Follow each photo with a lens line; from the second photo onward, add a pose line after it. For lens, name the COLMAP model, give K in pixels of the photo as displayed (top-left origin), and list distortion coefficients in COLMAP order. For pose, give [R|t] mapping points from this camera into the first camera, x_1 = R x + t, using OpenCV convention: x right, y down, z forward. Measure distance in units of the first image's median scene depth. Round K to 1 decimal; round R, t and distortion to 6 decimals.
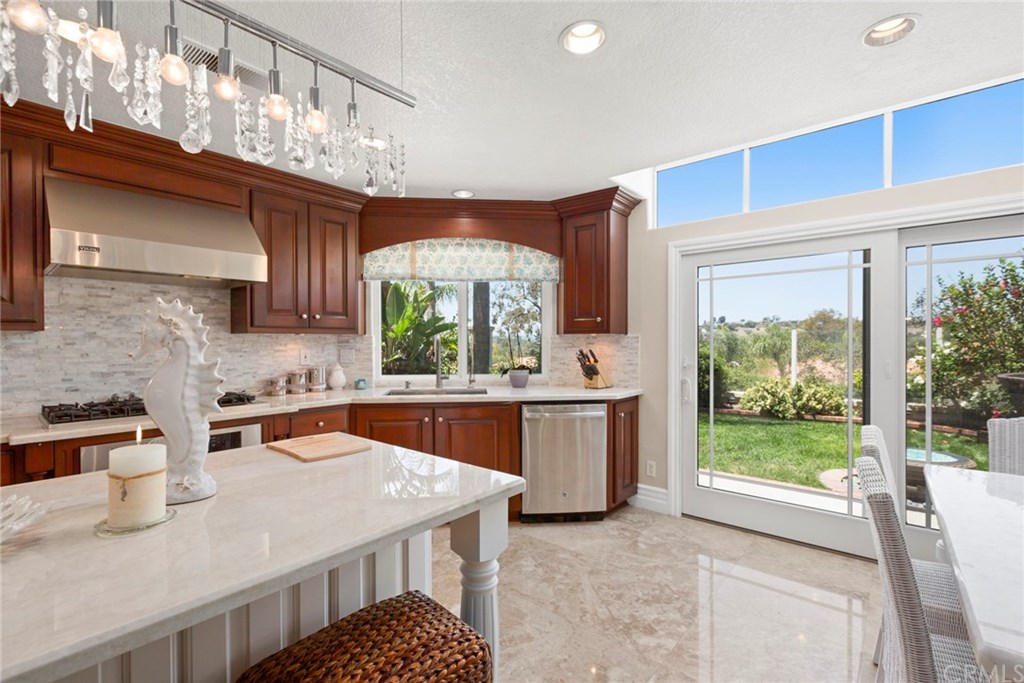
lens RADIAL K [[459.1, 0, 508.8], [0, 459.1, 338.9], [0, 0, 1]] dist [0.000313, 0.000033]
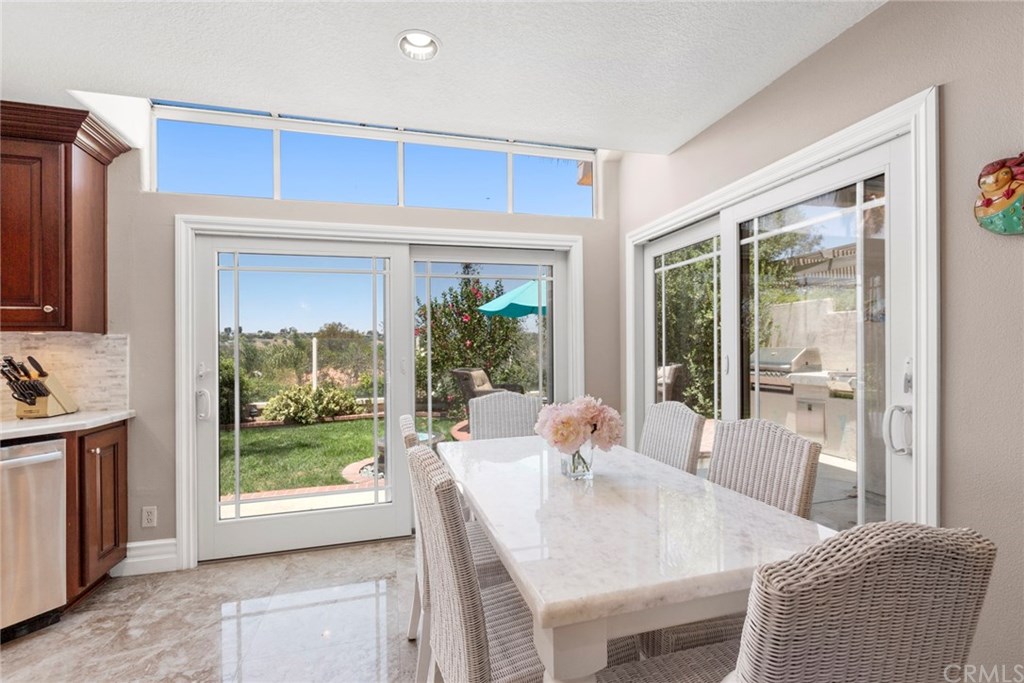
lens RADIAL K [[455.5, 0, 513.1], [0, 455.5, 346.0], [0, 0, 1]] dist [0.000043, -0.000692]
pose [[0.558372, -0.002669, 0.829586, 0.030144], [0.010598, 0.999936, -0.003917, 0.017934], [-0.829523, 0.010979, 0.558365, 0.105619]]
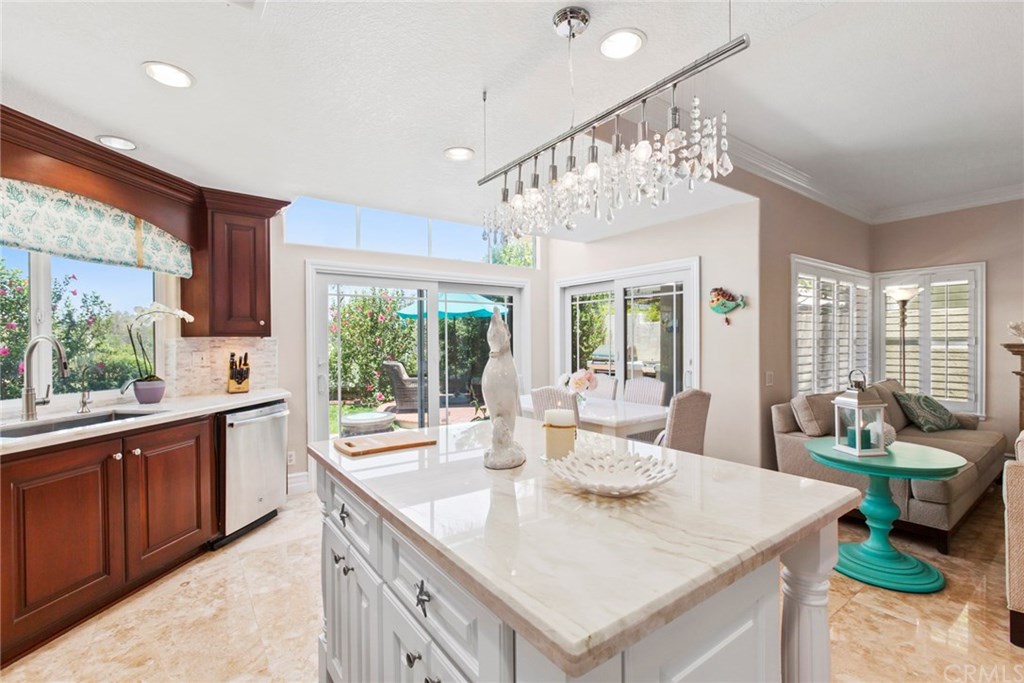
lens RADIAL K [[451.5, 0, 517.4], [0, 451.5, 338.6], [0, 0, 1]] dist [-0.001197, -0.000346]
pose [[0.215892, 0.004983, 0.976404, -0.631070], [0.003776, 0.999975, -0.005938, 0.000477], [-0.976410, 0.004969, 0.215868, 0.219745]]
